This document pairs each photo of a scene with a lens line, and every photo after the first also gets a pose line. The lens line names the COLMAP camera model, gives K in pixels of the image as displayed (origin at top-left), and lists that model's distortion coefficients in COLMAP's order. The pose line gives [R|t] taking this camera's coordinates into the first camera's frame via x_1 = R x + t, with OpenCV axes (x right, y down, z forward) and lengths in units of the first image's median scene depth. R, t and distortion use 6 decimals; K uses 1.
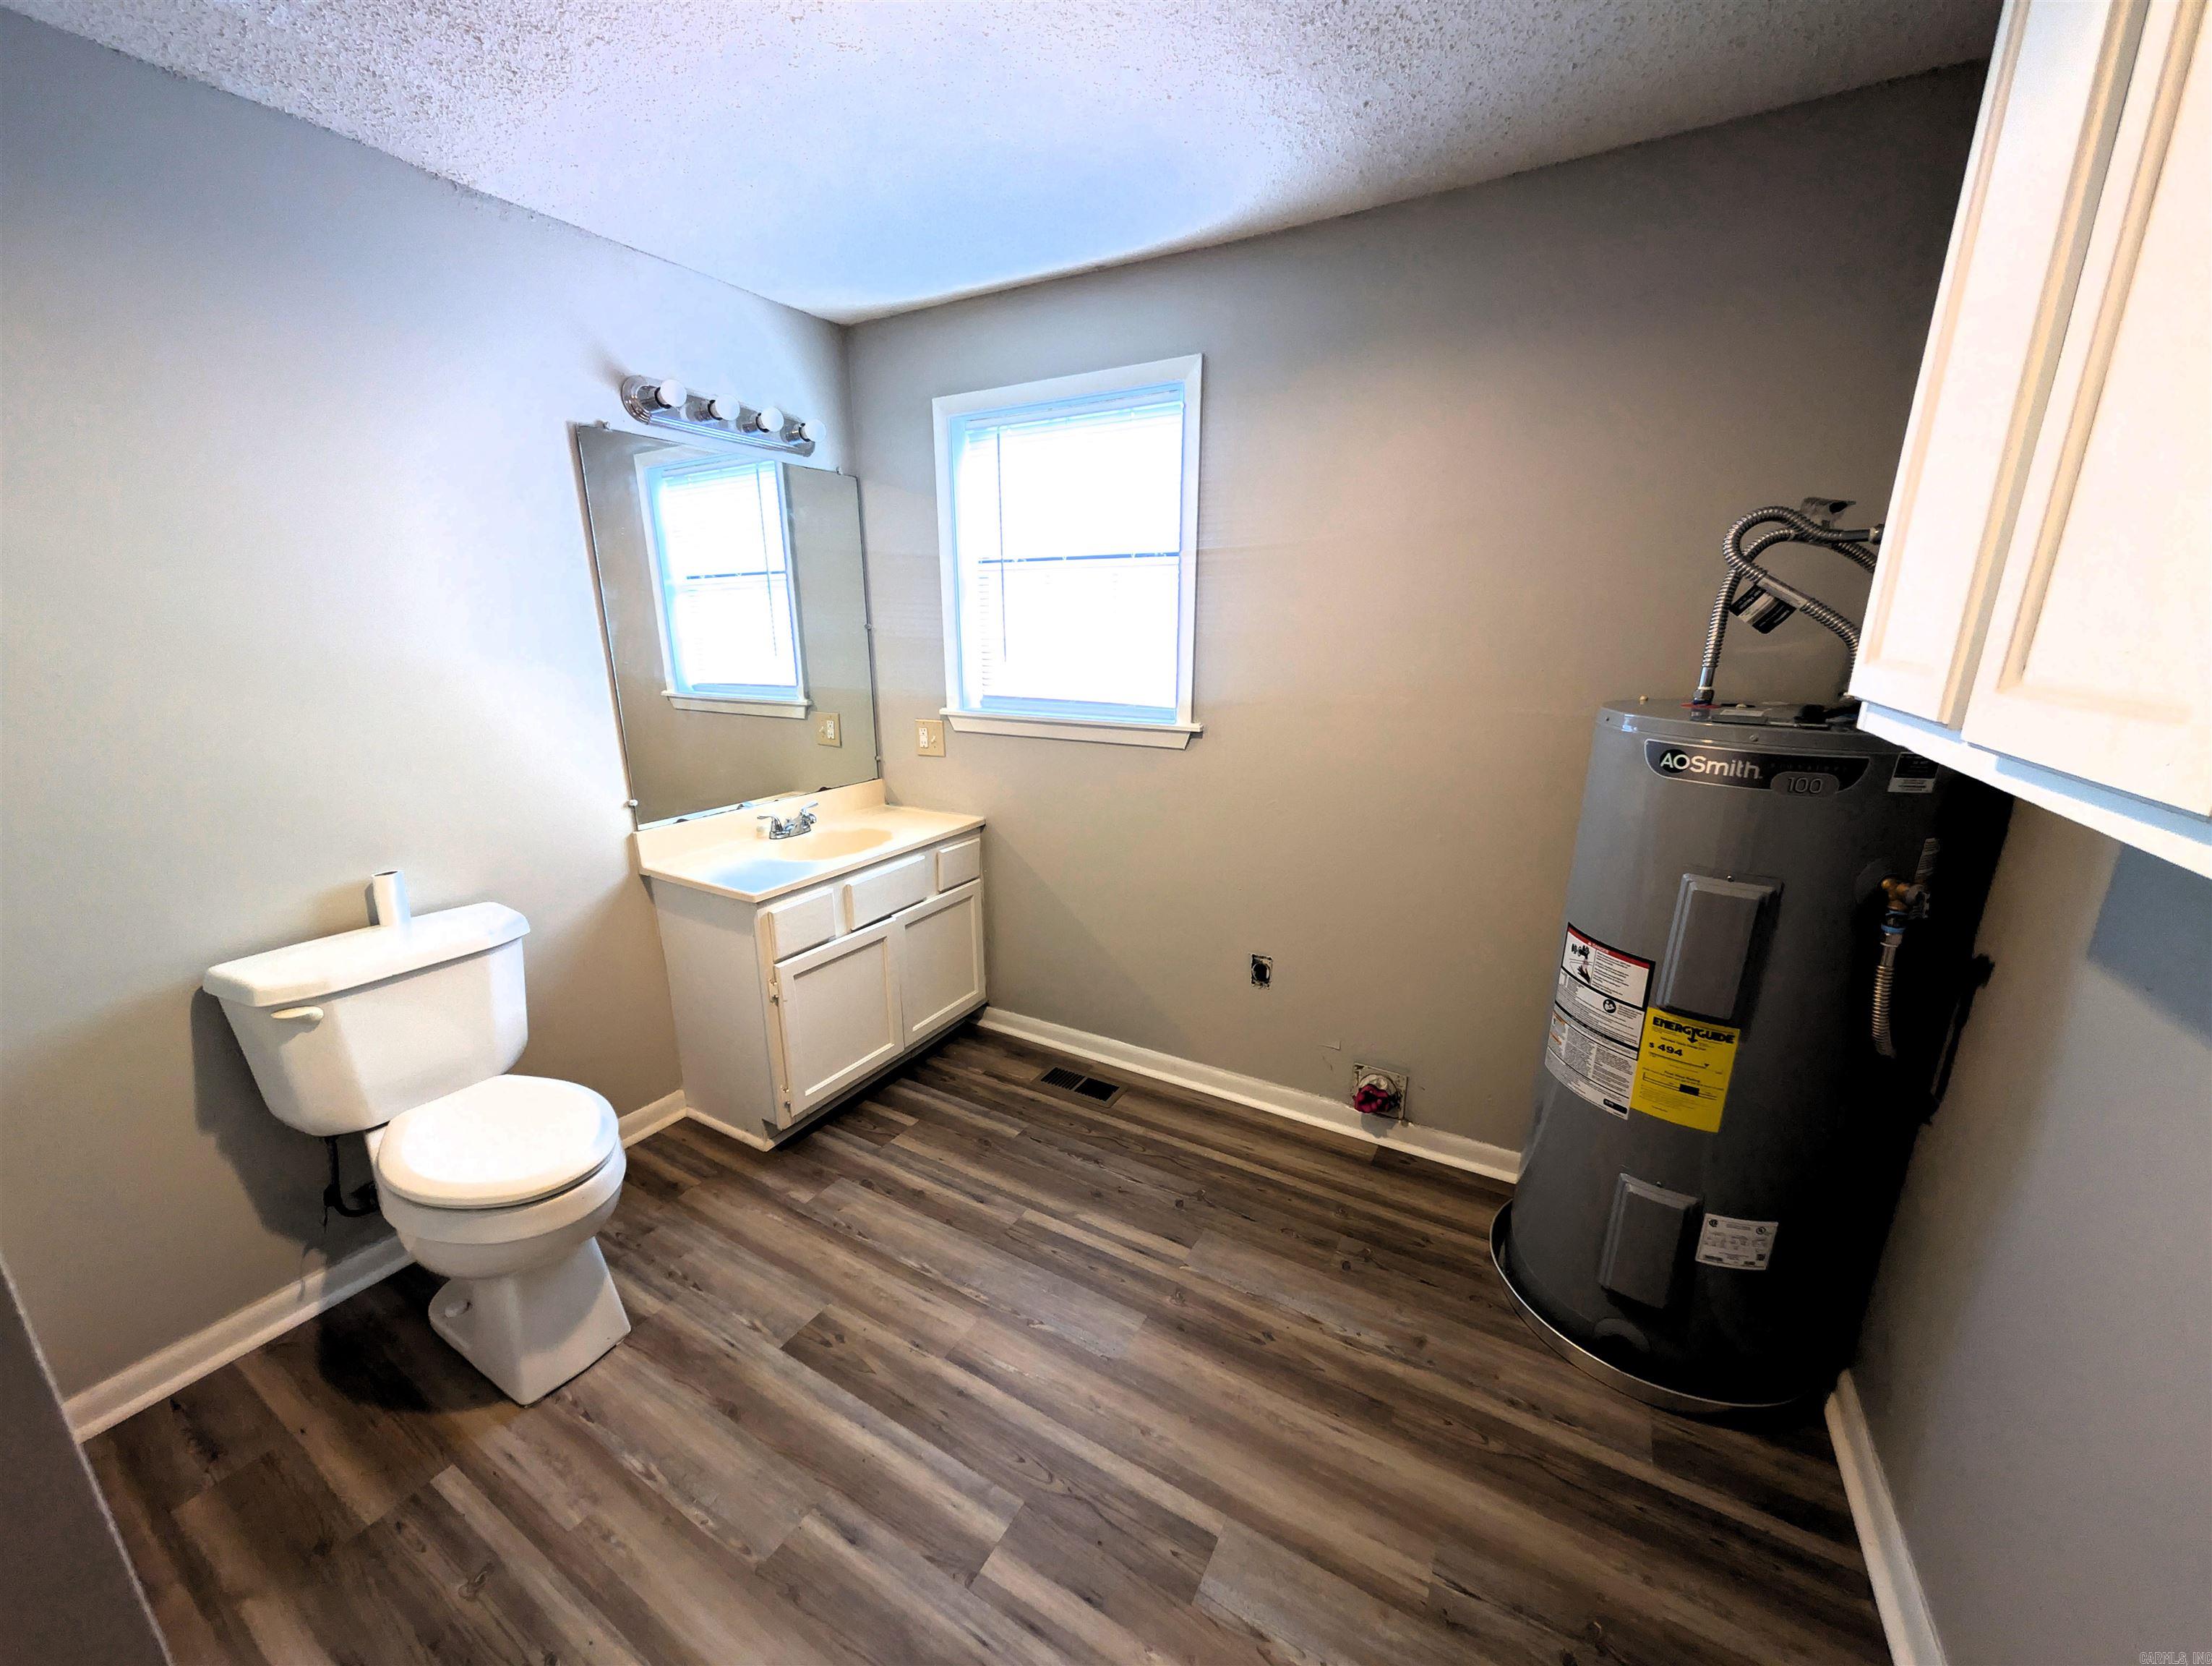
lens RADIAL K [[844.1, 0, 1100.5], [0, 844.1, 846.4], [0, 0, 1]] dist [0.001790, -0.000038]
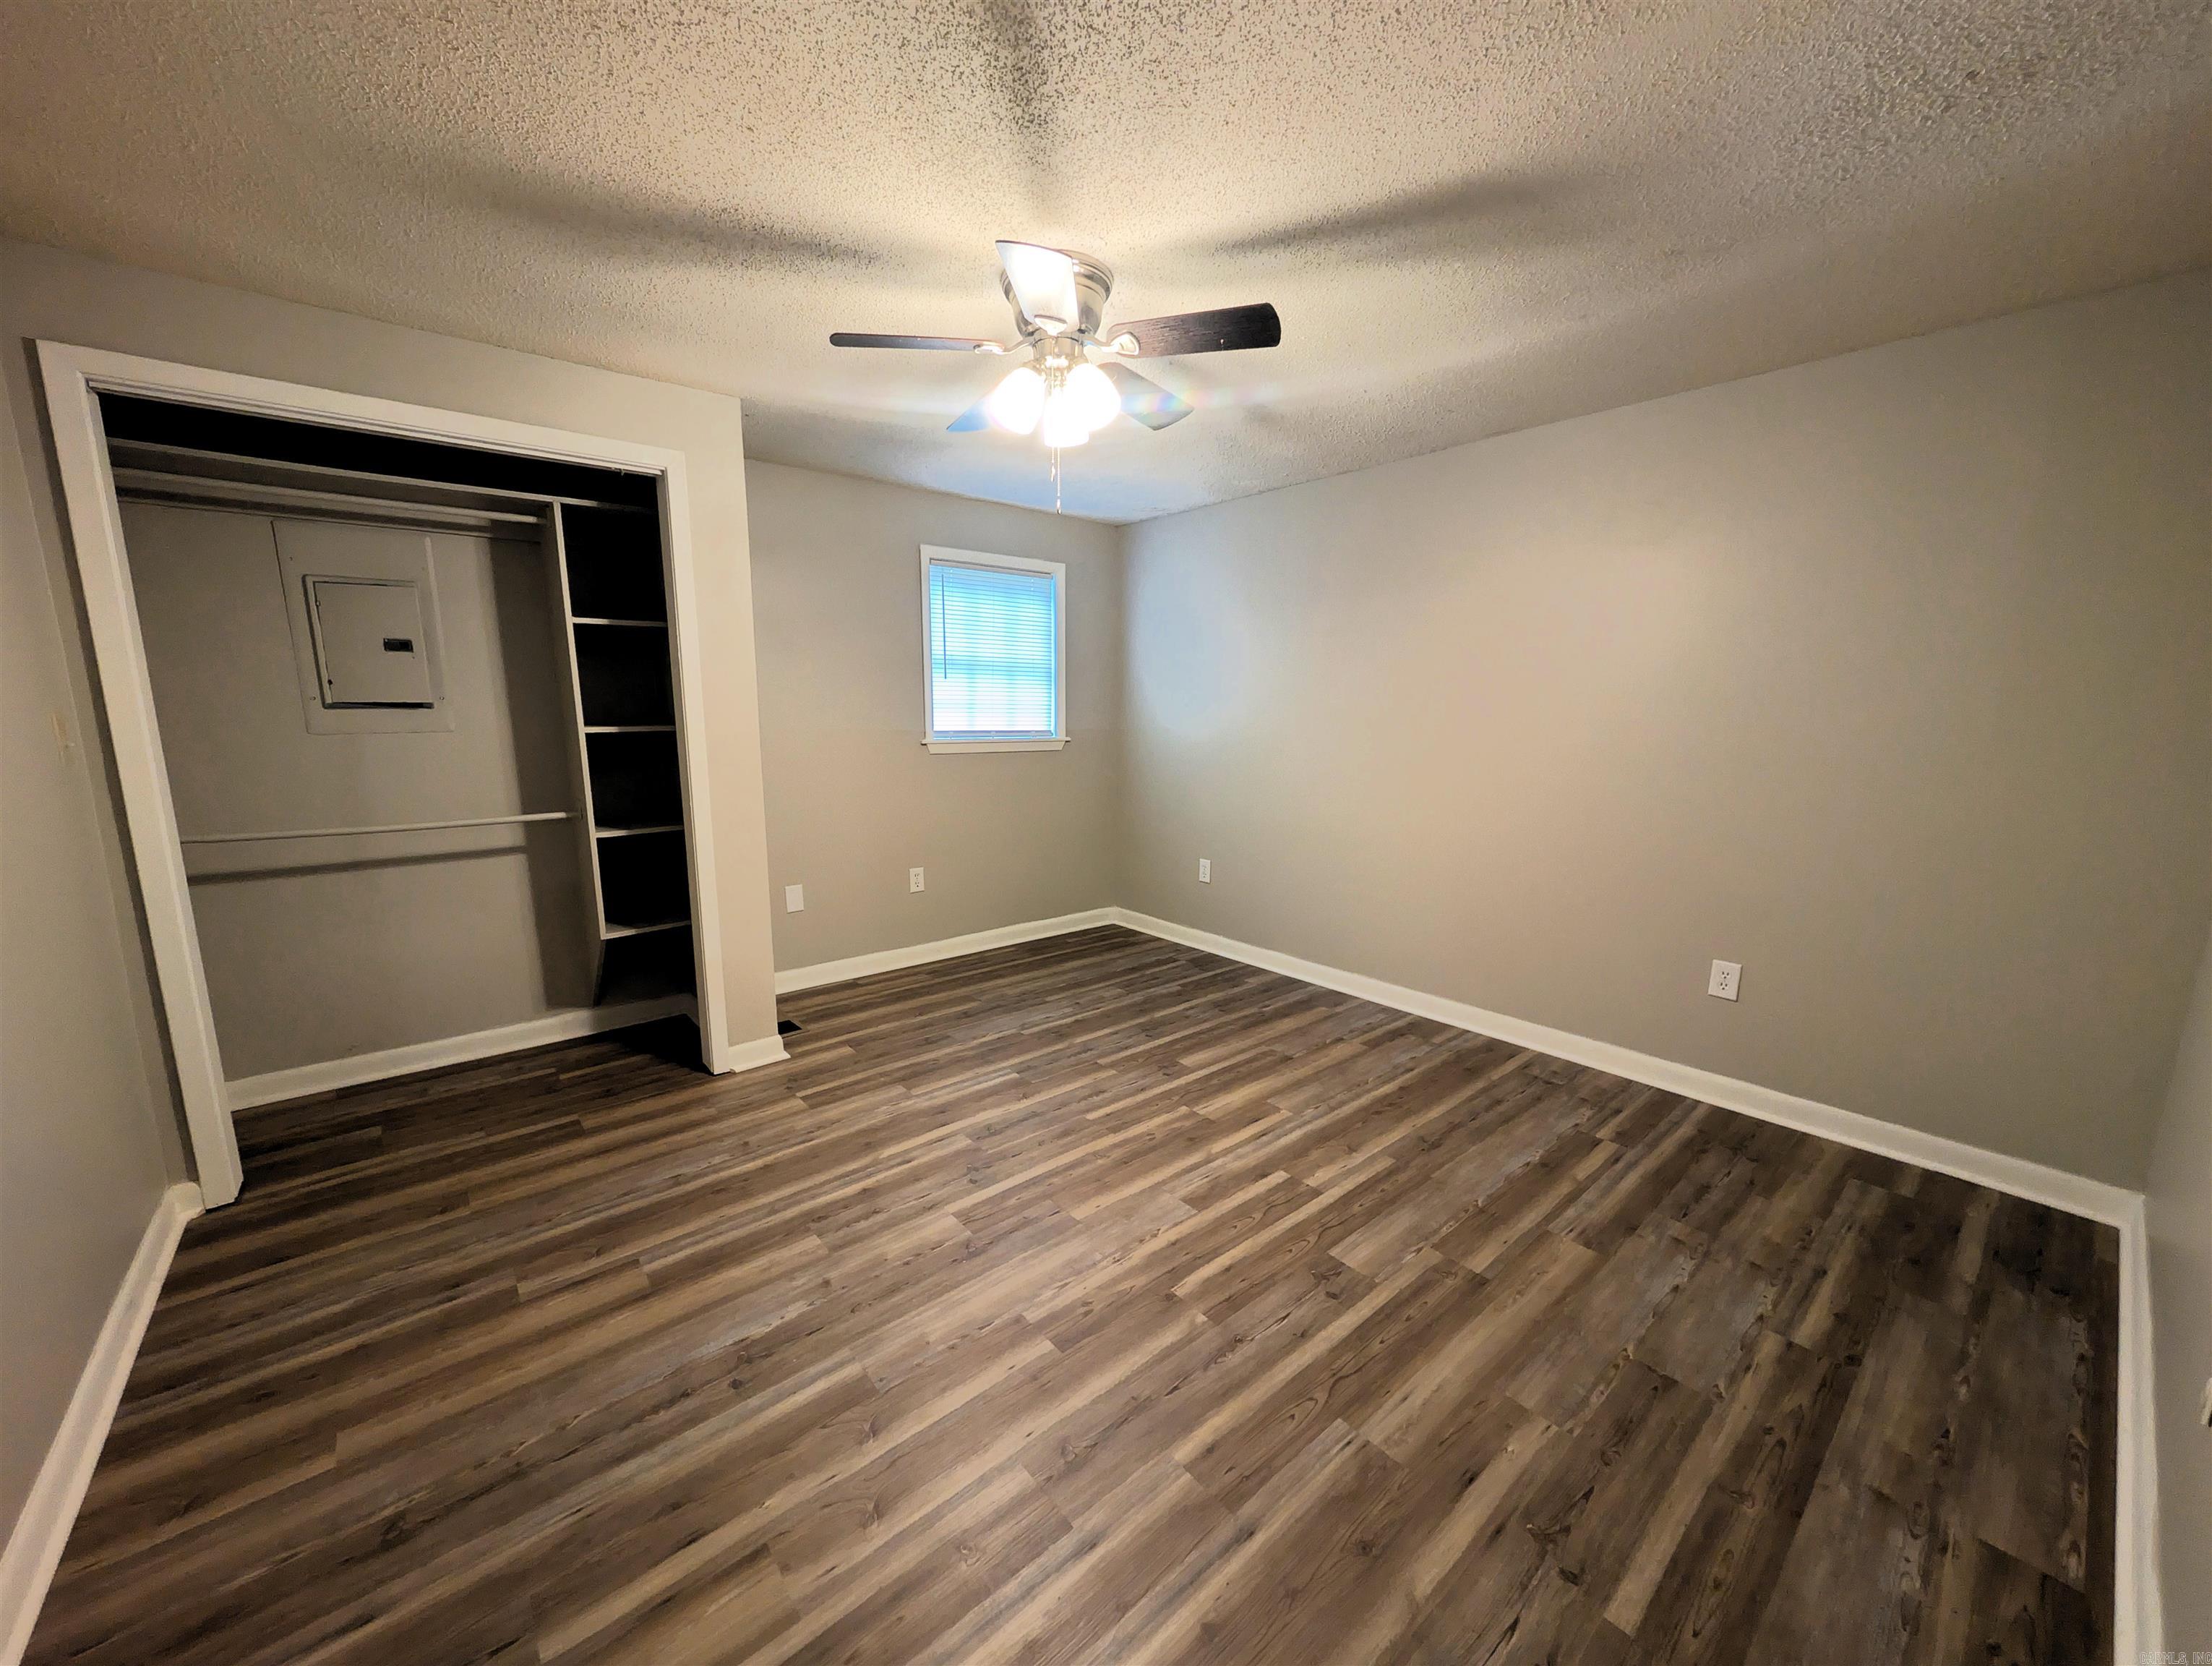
lens RADIAL K [[844.1, 0, 1097.6], [0, 844.1, 845.9], [0, 0, 1]] dist [0.001790, -0.000038]
pose [[0.336214, -0.165391, 0.927149, -1.701542], [0.239387, 0.967133, 0.085714, -0.237148], [-0.910853, 0.193129, 0.364756, 1.059073]]
